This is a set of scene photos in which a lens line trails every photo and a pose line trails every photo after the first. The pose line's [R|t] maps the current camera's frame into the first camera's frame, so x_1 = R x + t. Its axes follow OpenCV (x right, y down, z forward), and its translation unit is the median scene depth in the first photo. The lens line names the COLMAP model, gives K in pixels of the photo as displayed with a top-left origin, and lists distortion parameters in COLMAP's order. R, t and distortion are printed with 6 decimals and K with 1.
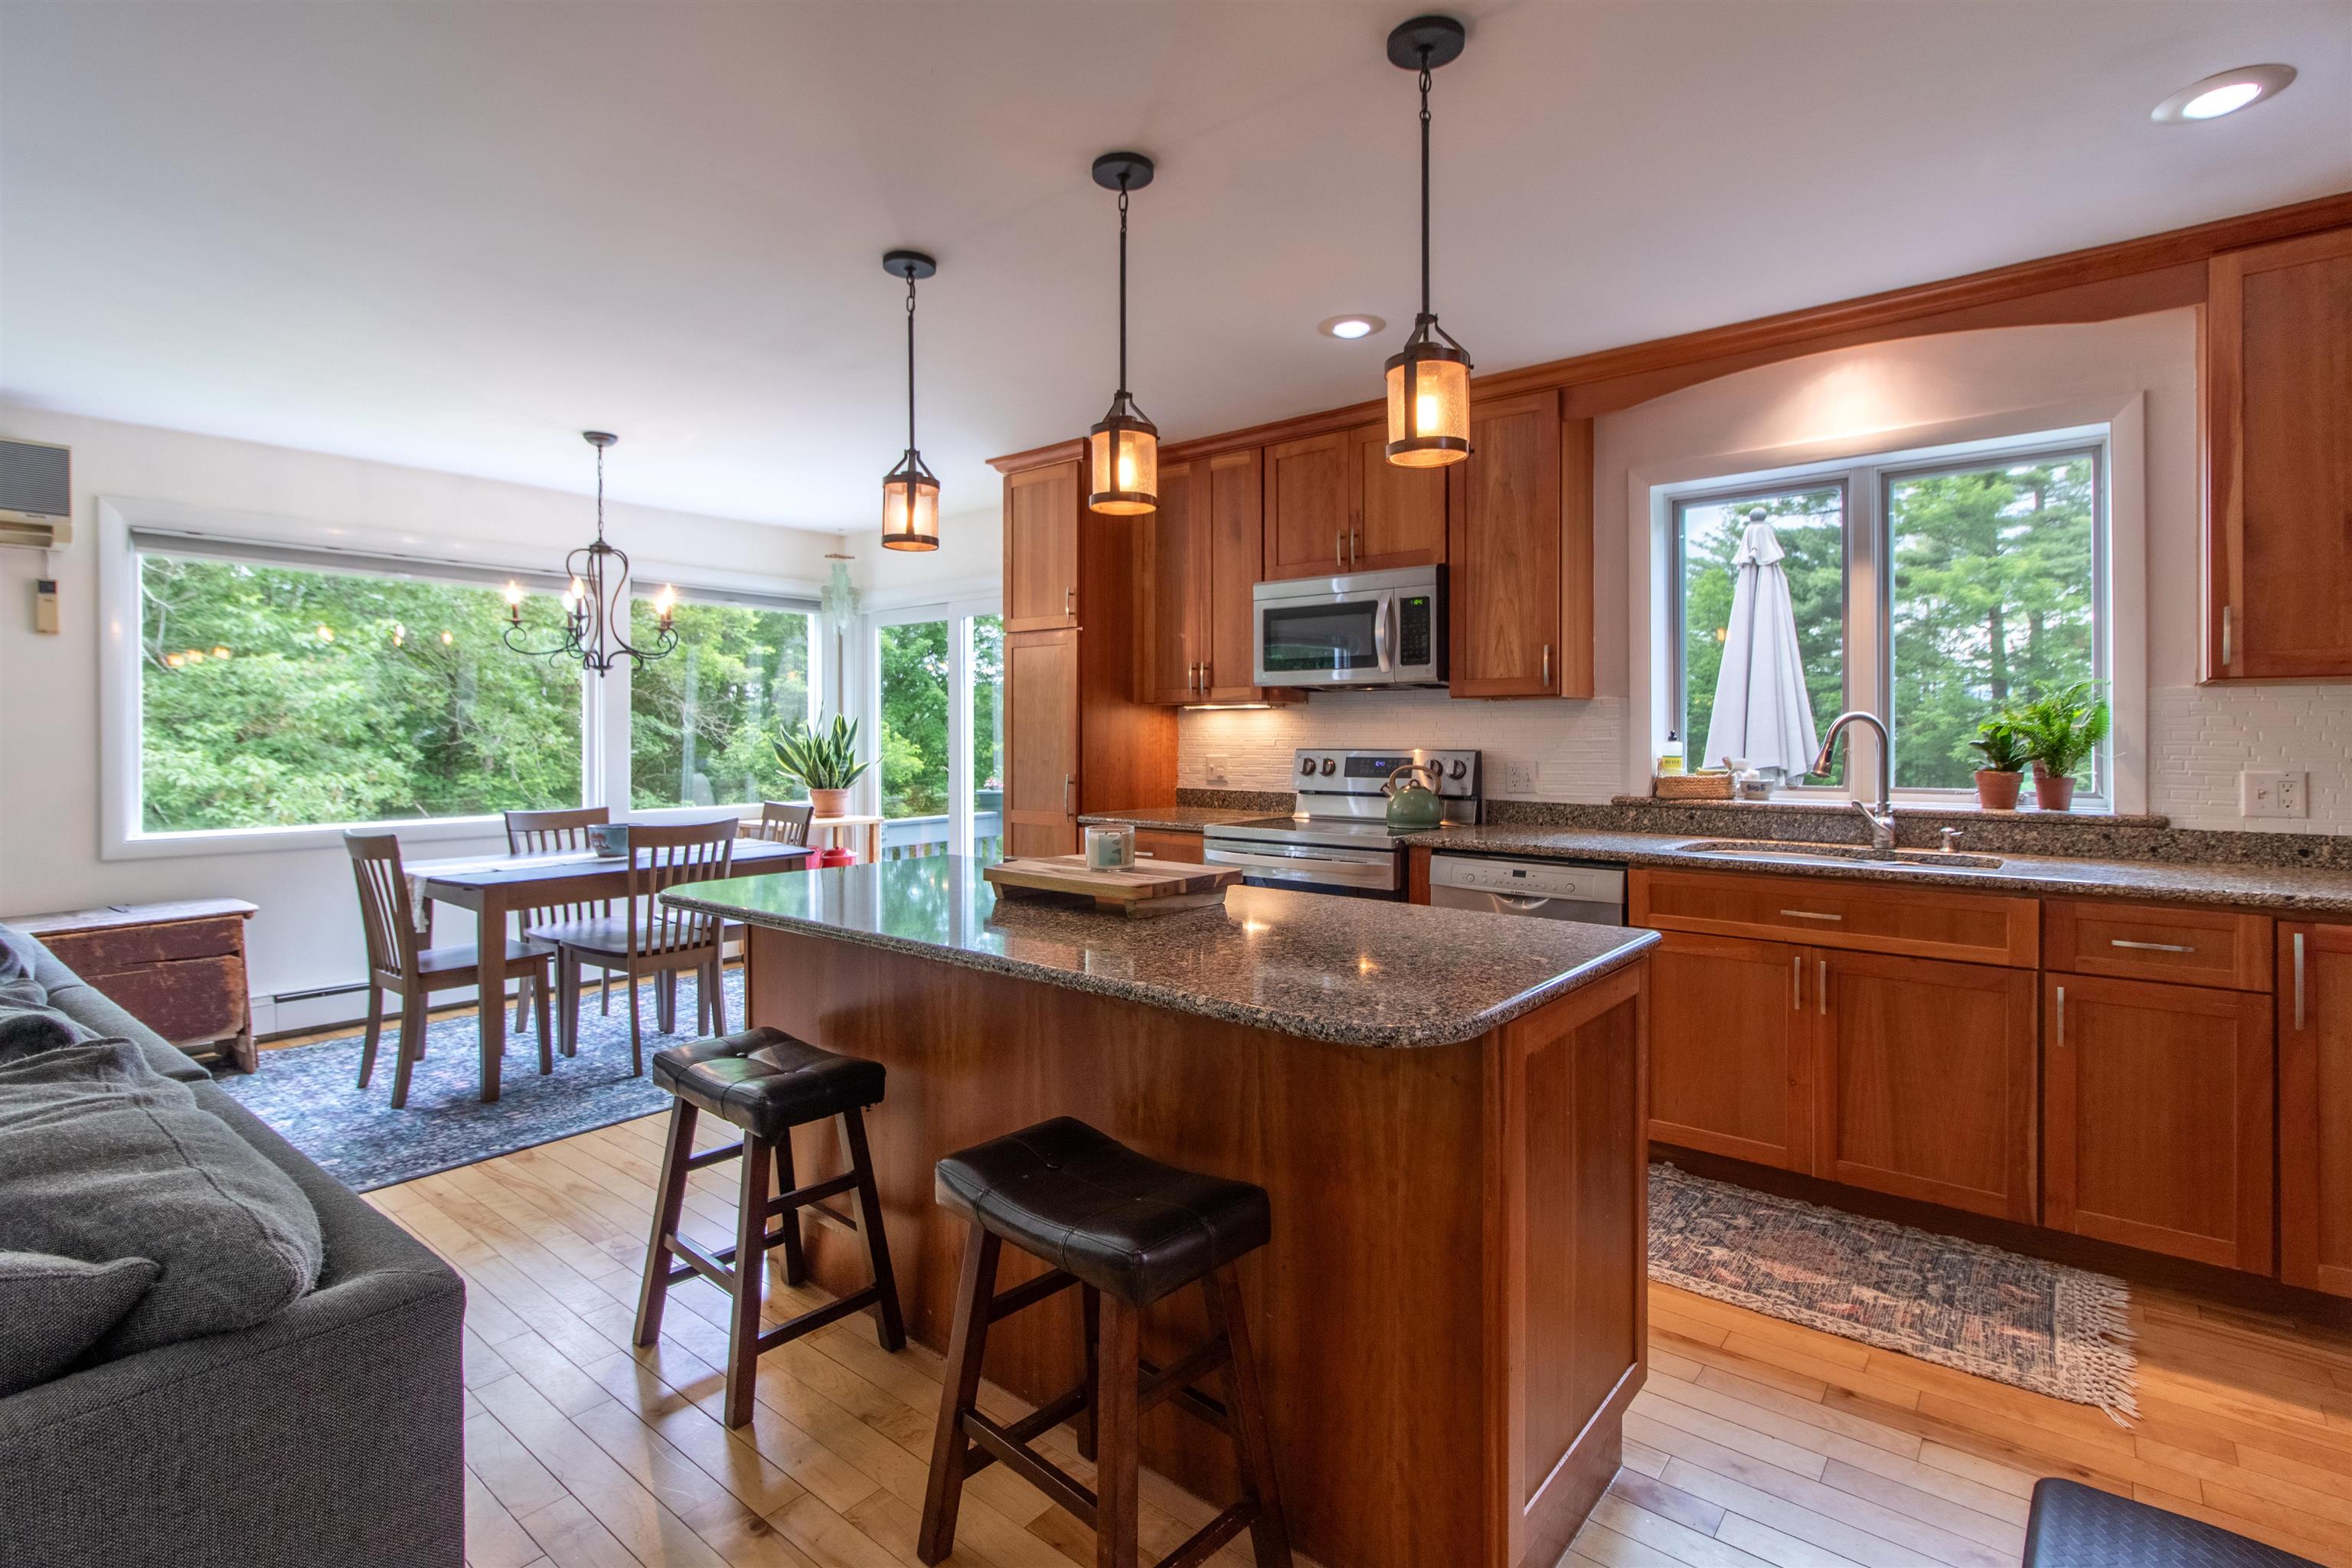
lens RADIAL K [[1114.8, 0, 1146.5], [0, 1114.8, 740.2], [0, 0, 1]] dist [0.000530, 0.001908]
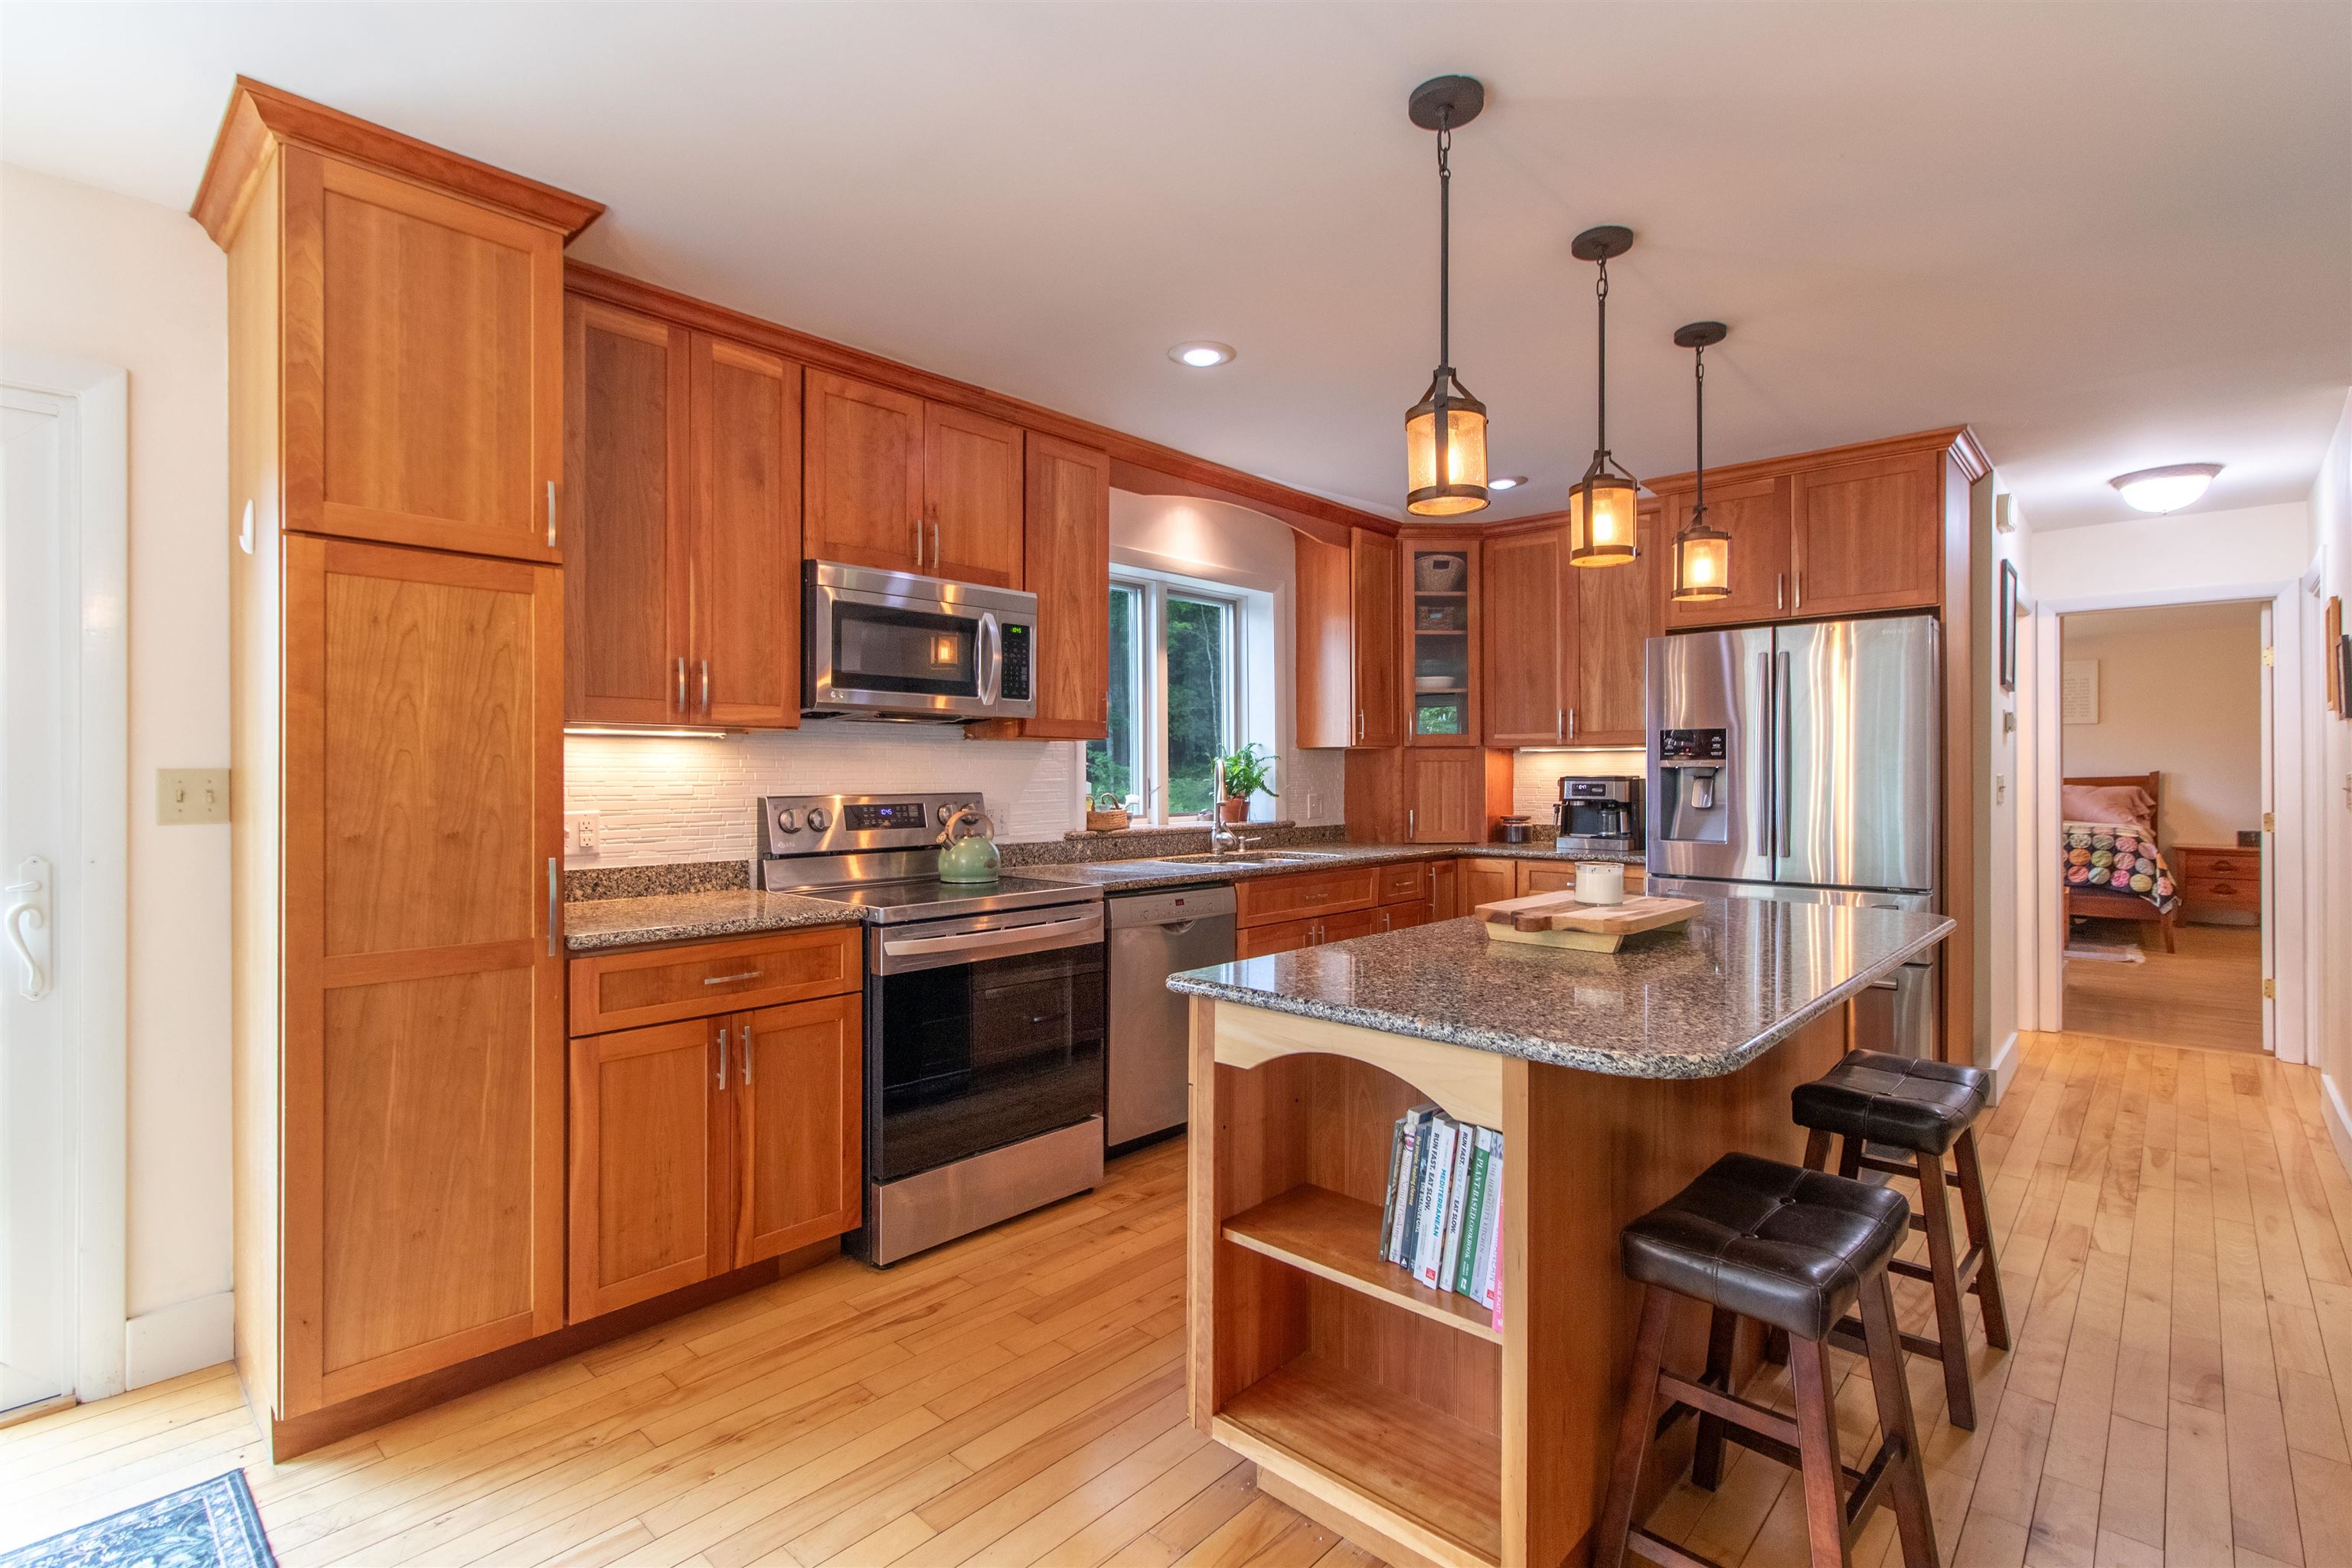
lens RADIAL K [[1114.8, 0, 1194.3], [0, 1114.8, 778.9], [0, 0, 1]] dist [0.000530, 0.001908]
pose [[0.035473, 0.001143, 0.999370, -0.619767], [0.013023, 0.999914, -0.001606, 0.001105], [-0.999286, 0.013072, 0.035455, 0.774175]]
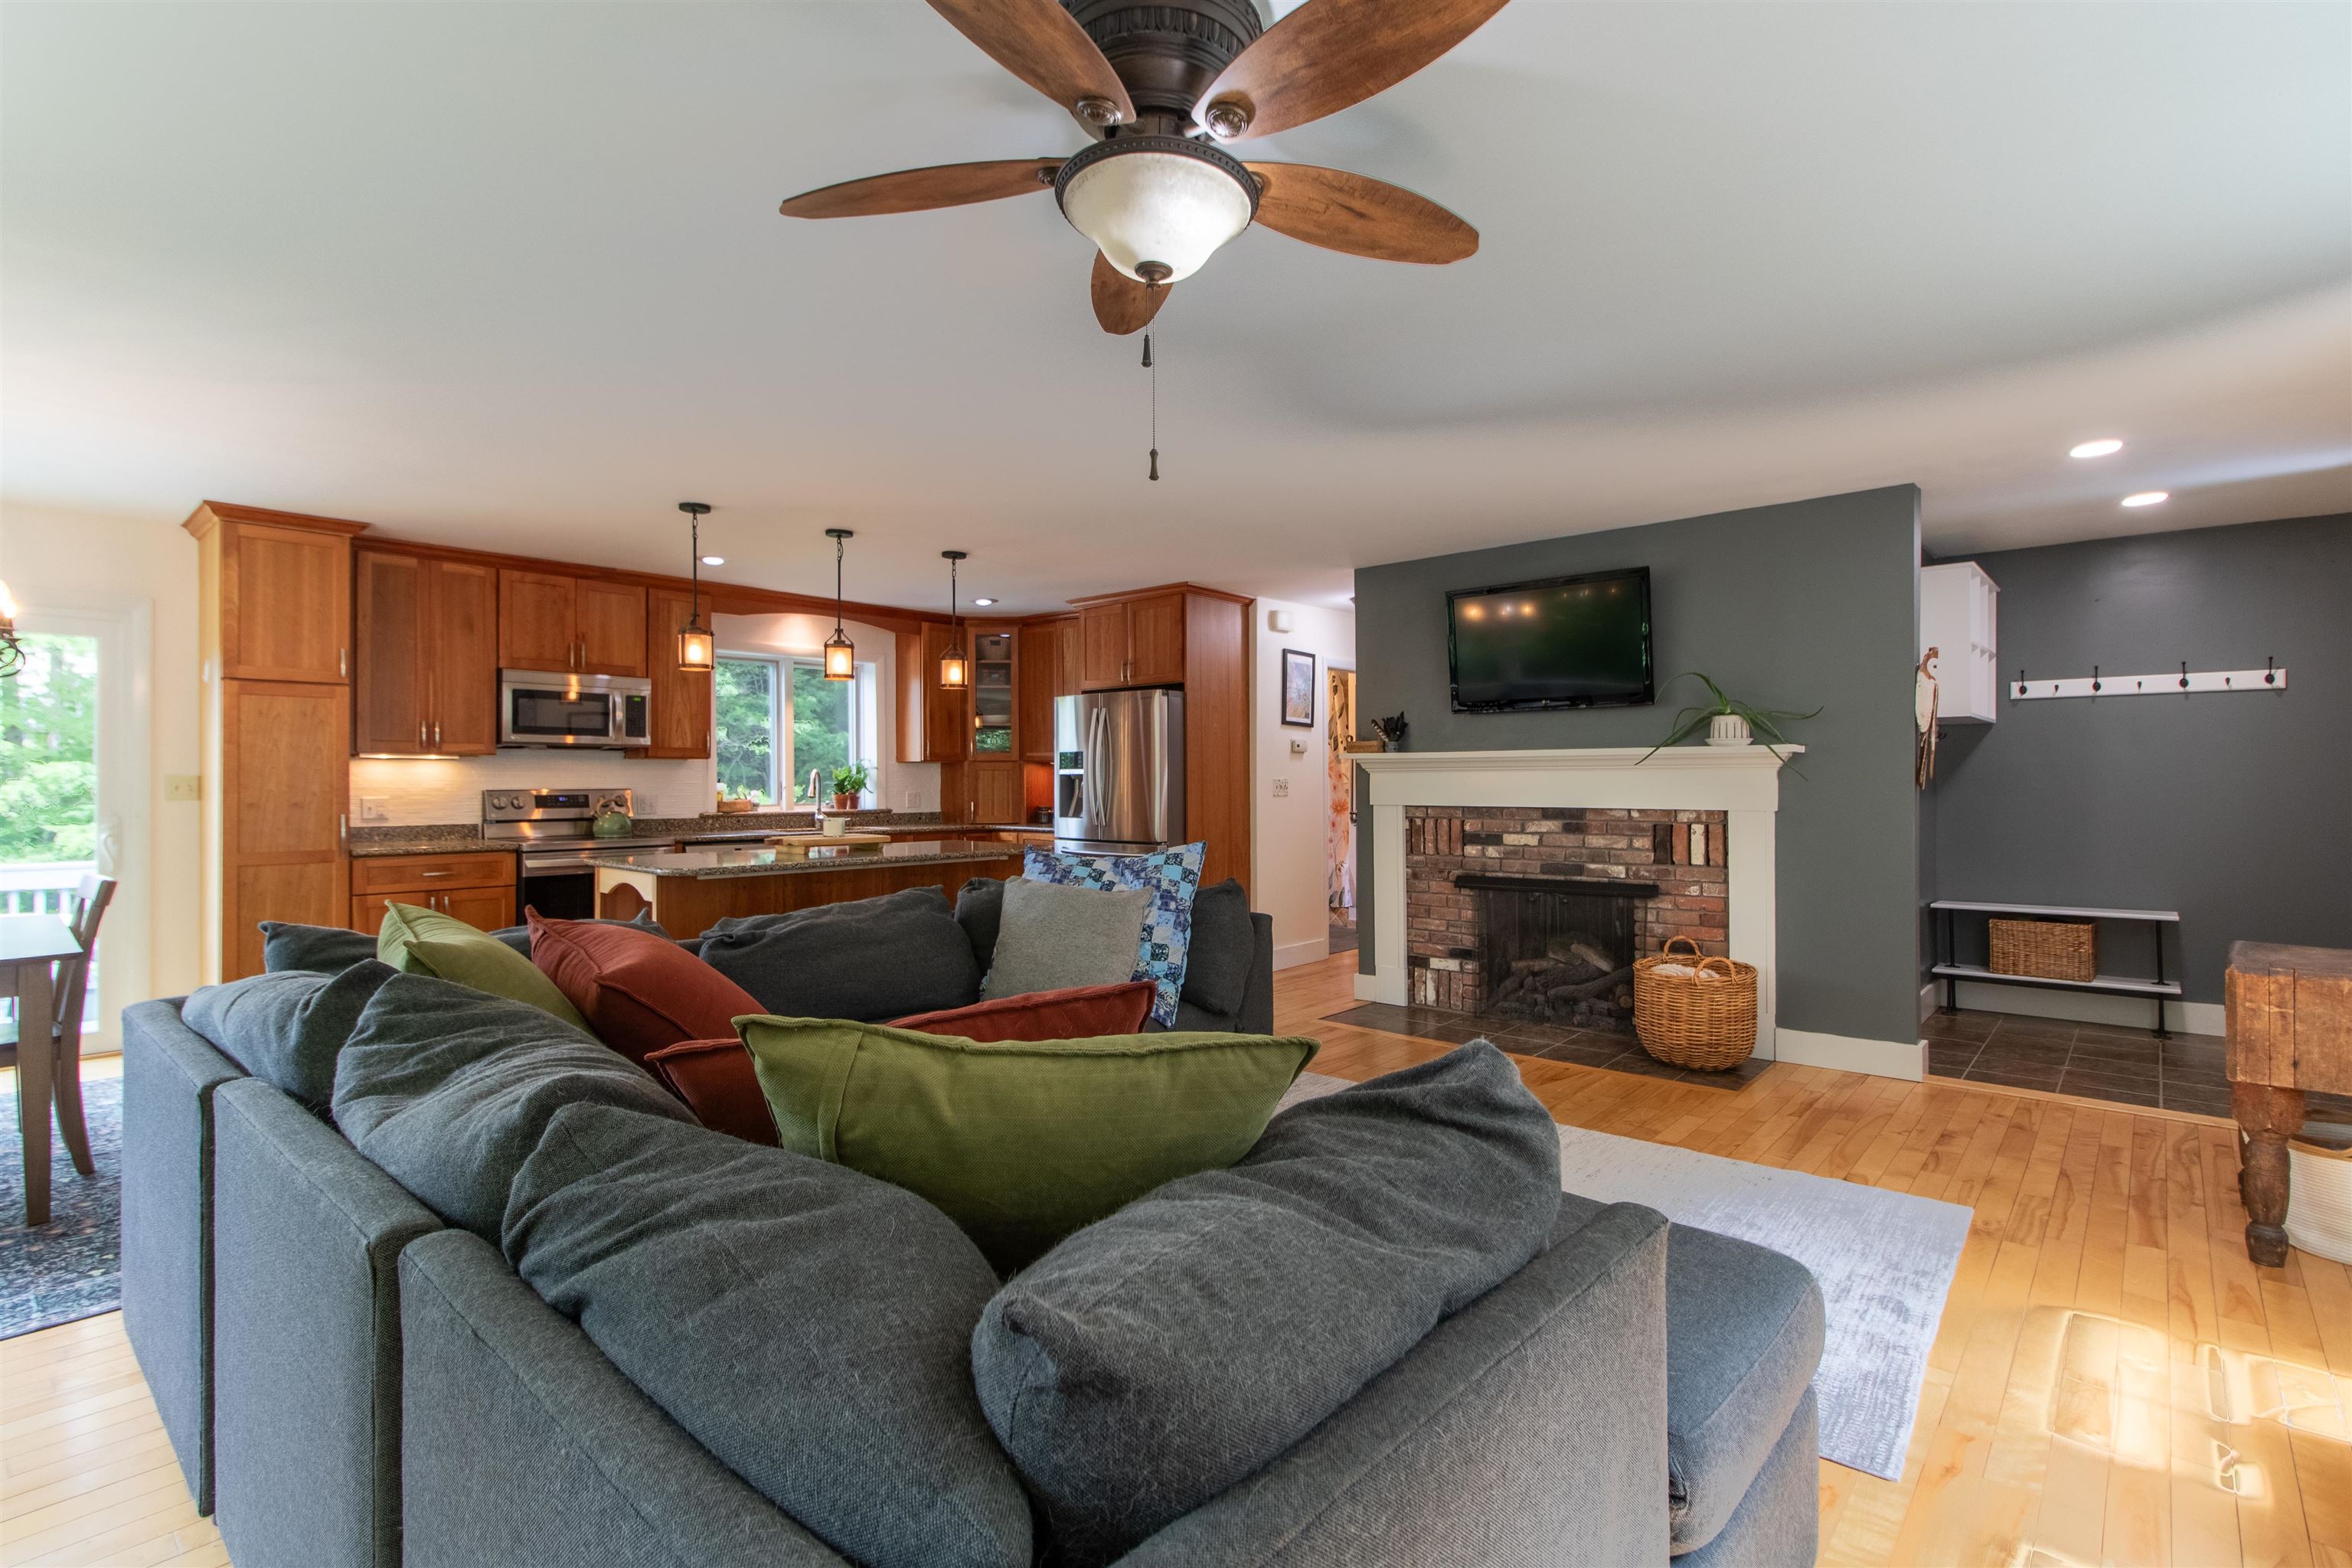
lens RADIAL K [[1114.8, 0, 1193.4], [0, 1114.8, 782.6], [0, 0, 1]] dist [0.000530, 0.001908]
pose [[0.019280, 0.003808, 0.999807, -1.311892], [0.013764, 0.999897, -0.004074, 0.017597], [-0.999719, 0.013840, 0.019226, 0.134392]]
